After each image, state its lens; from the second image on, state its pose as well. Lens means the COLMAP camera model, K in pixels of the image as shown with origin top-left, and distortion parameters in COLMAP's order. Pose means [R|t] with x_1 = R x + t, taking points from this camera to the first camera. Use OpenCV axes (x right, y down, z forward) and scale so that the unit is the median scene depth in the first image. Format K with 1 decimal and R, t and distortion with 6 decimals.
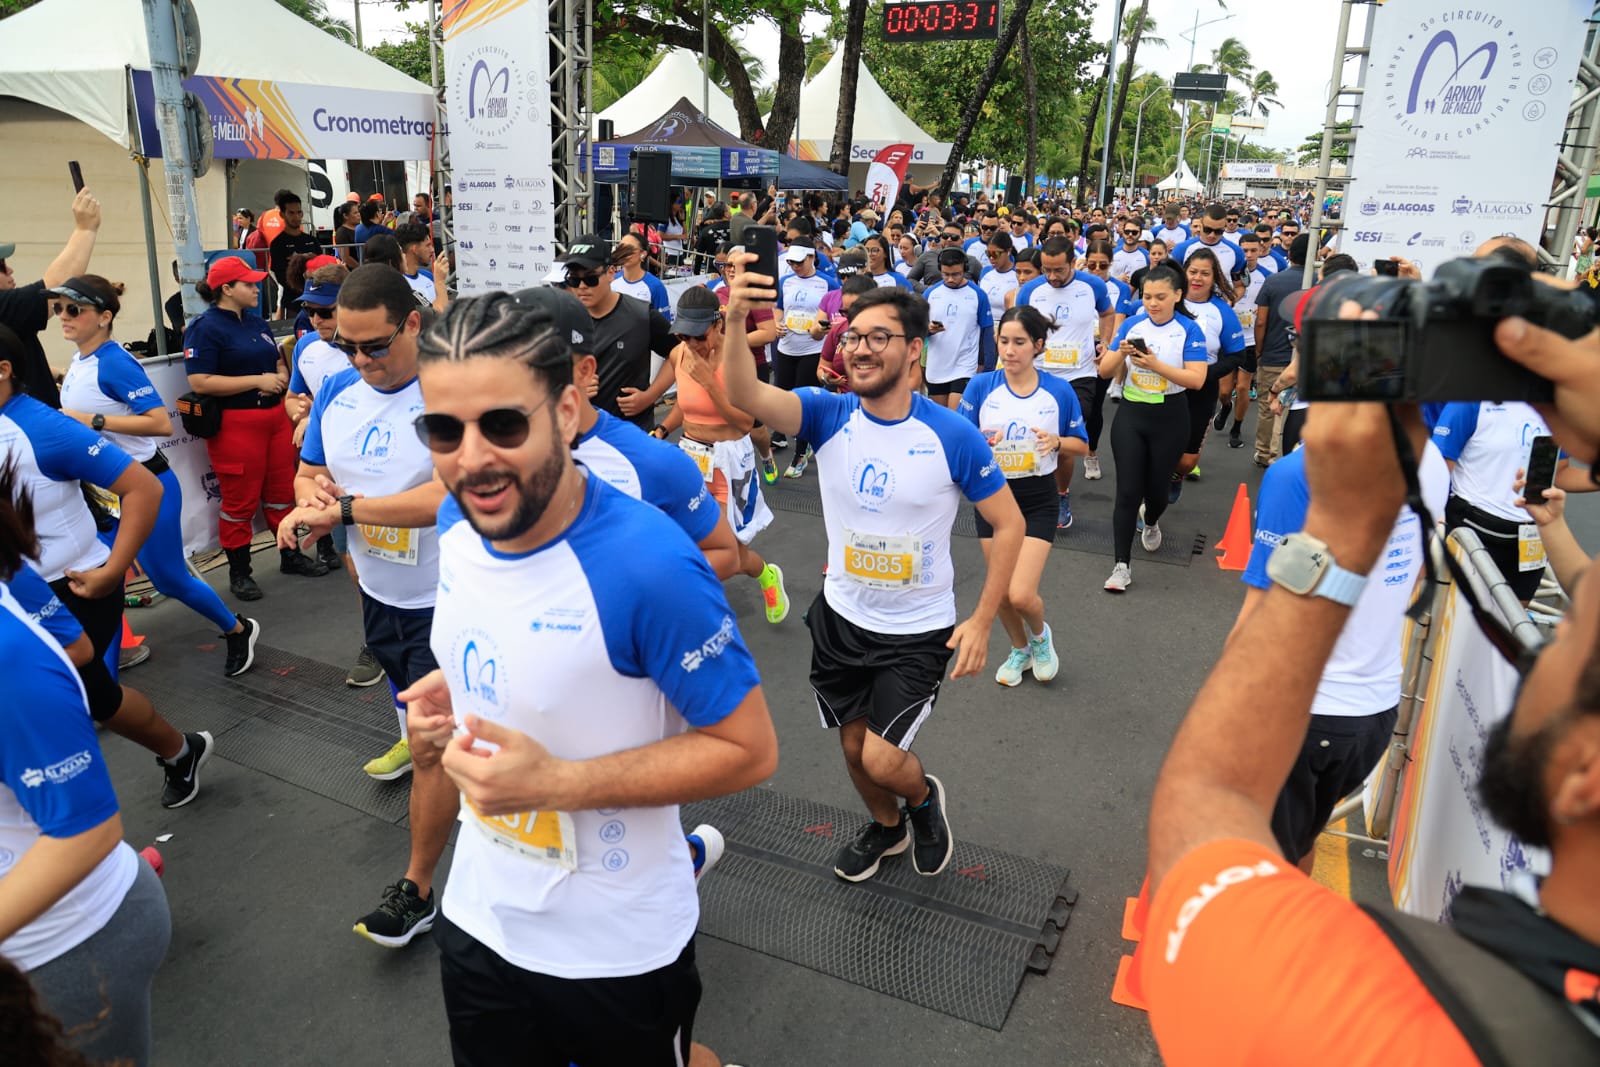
lens RADIAL K [[1092.0, 0, 793.2], [0, 1092.0, 555.6], [0, 0, 1]] dist [-0.119108, 0.073247]
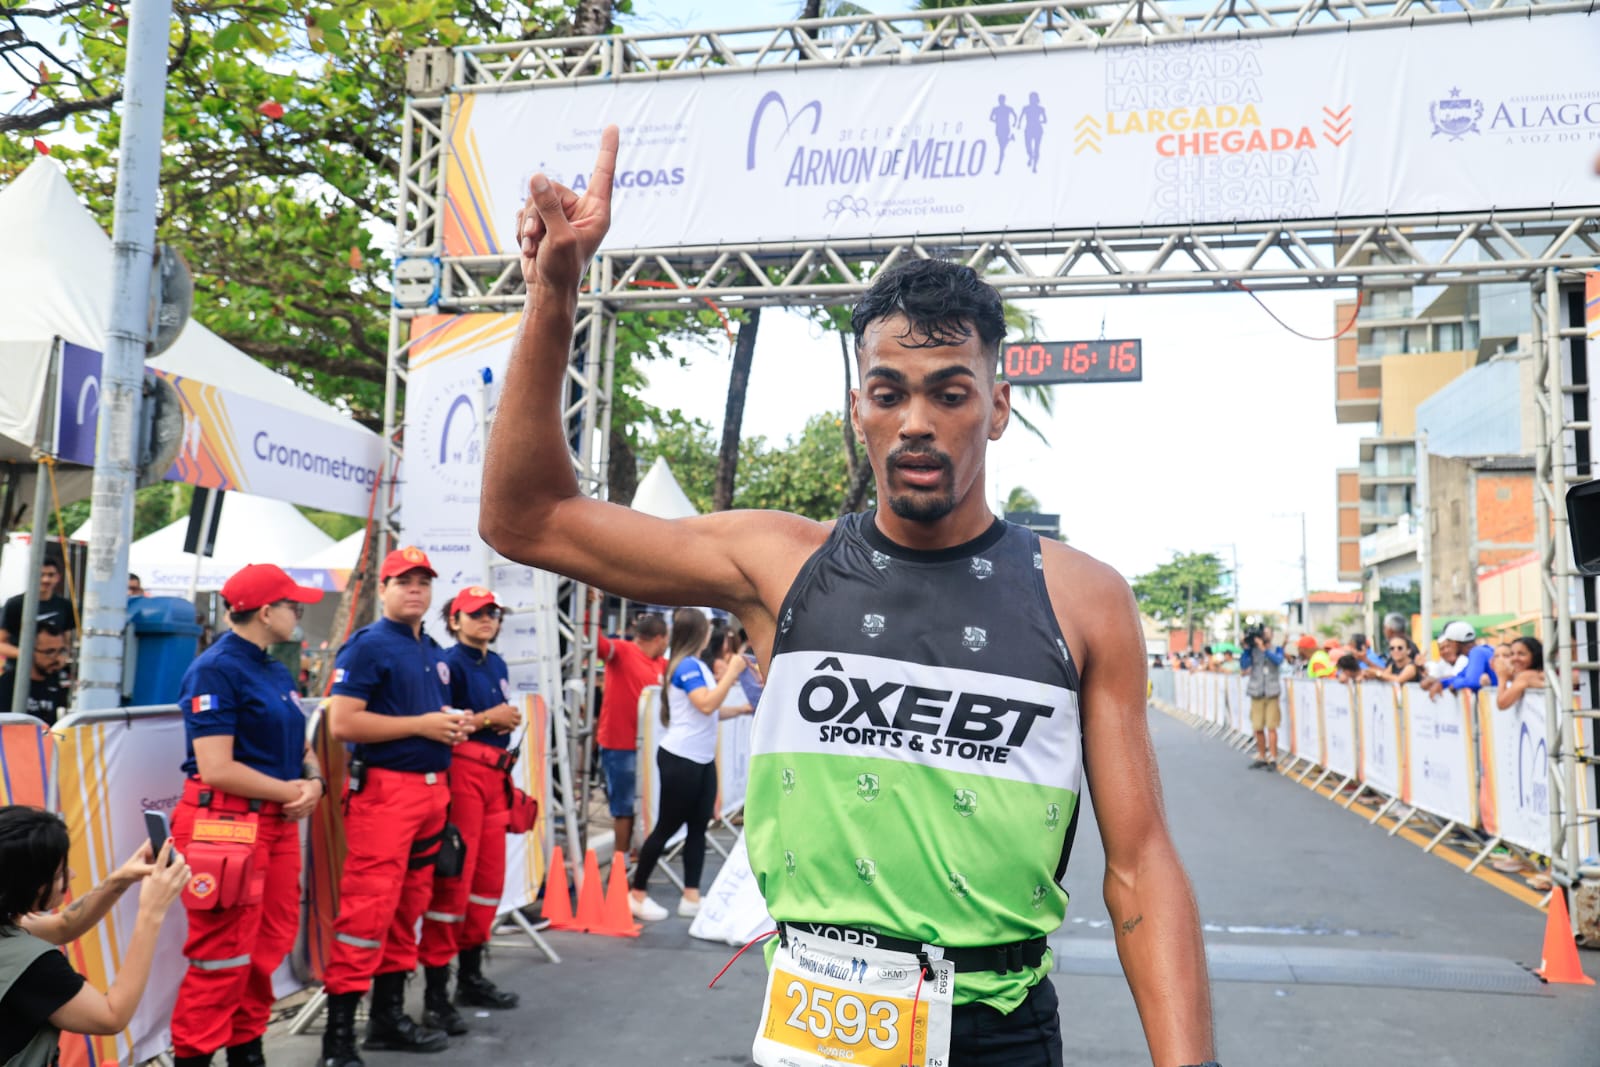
lens RADIAL K [[1363.4, 0, 794.9], [0, 1363.4, 528.9], [0, 0, 1]] dist [-0.033560, 0.076219]
pose [[0.976353, 0.021519, 0.215108, -0.180408], [0.069084, 0.911800, -0.404782, 0.029750], [-0.204846, 0.410070, 0.888752, 0.068225]]
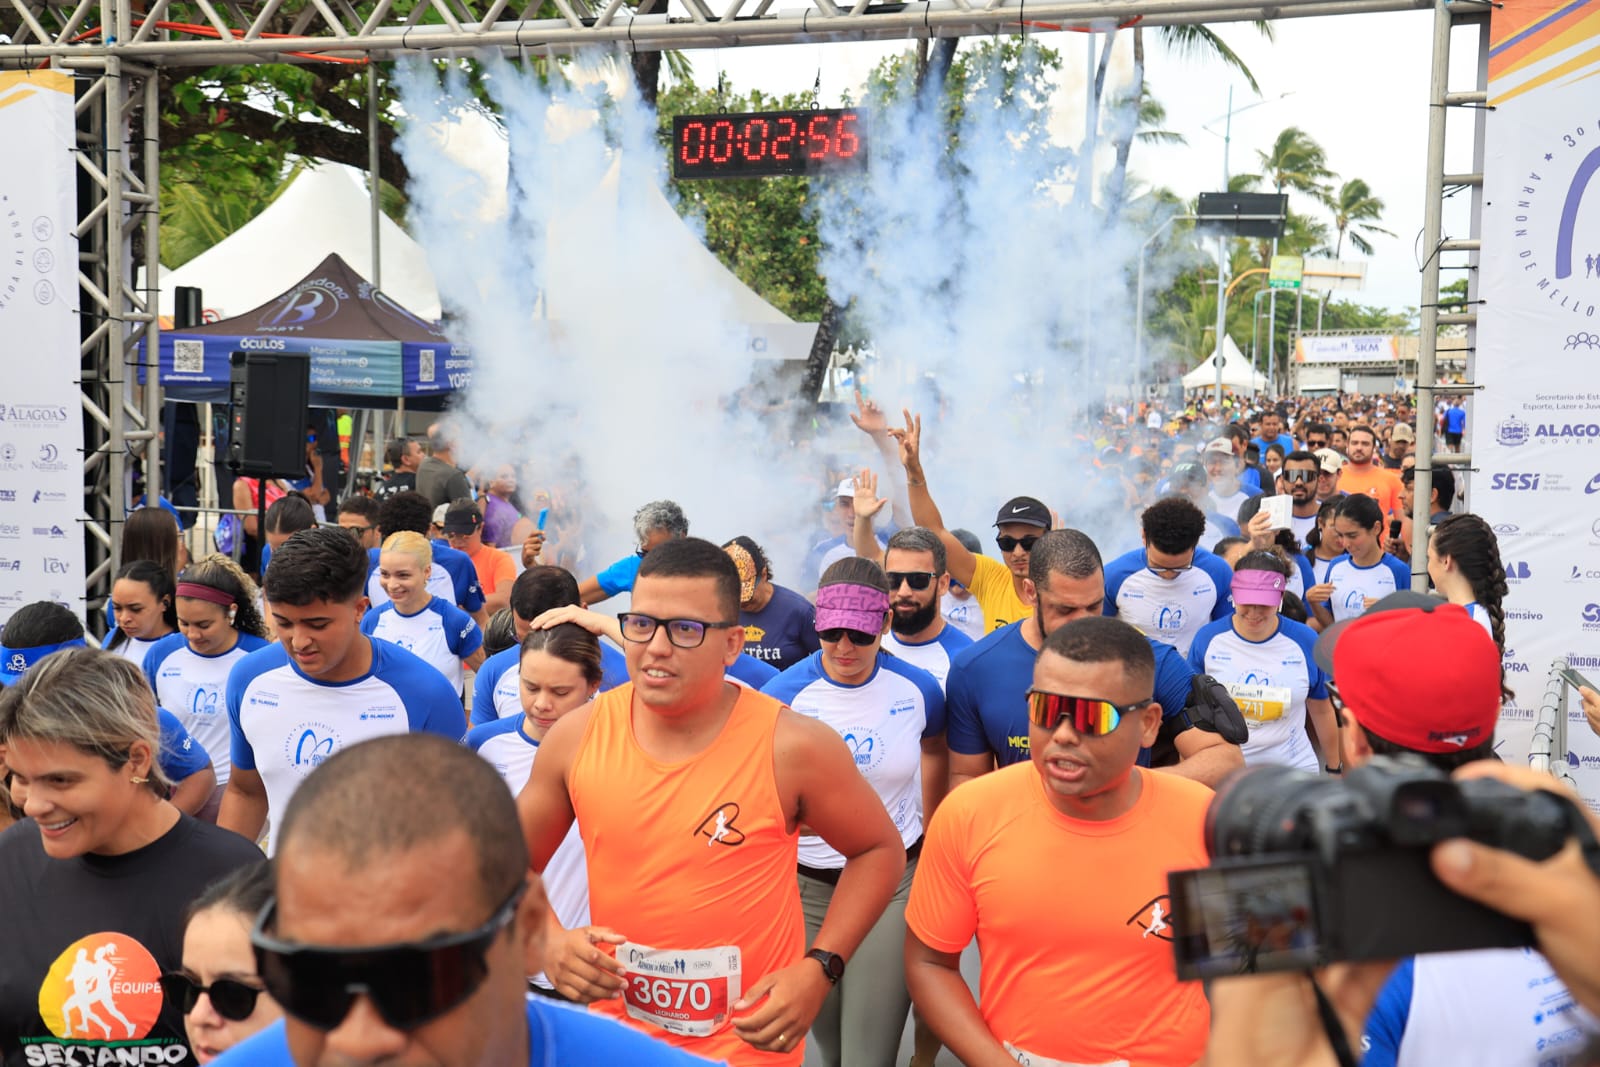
lens RADIAL K [[2028.4, 0, 786.7], [0, 2028.4, 560.5], [0, 0, 1]] dist [0.099318, 0.118965]
pose [[0.992874, -0.020889, 0.117324, 0.005546], [0.048964, 0.969084, -0.241825, -0.002430], [-0.108646, 0.245847, 0.963201, -0.020941]]
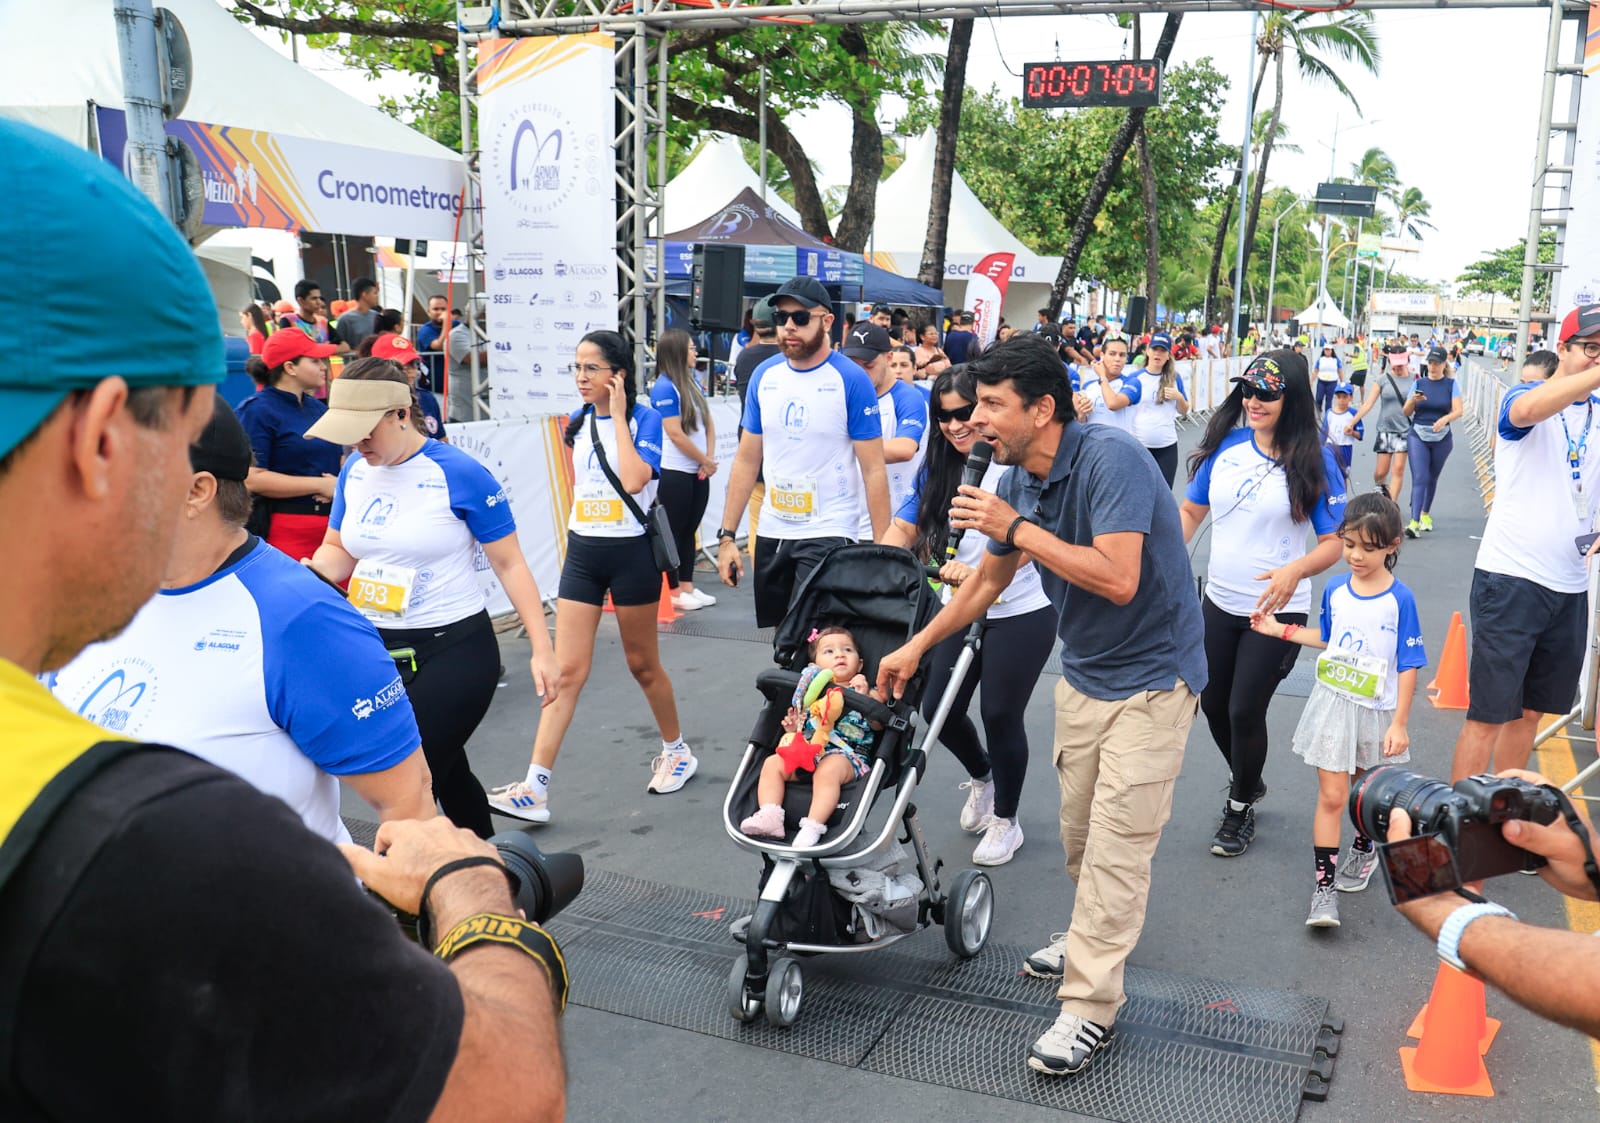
lens RADIAL K [[1373.8, 0, 1006.5], [0, 1373.8, 697.6], [0, 0, 1]] dist [-0.121215, 0.073049]
pose [[0.993445, -0.015491, 0.113258, -0.033864], [0.022368, 0.997965, -0.059706, 0.030331], [-0.112103, 0.061848, 0.991770, -0.019688]]
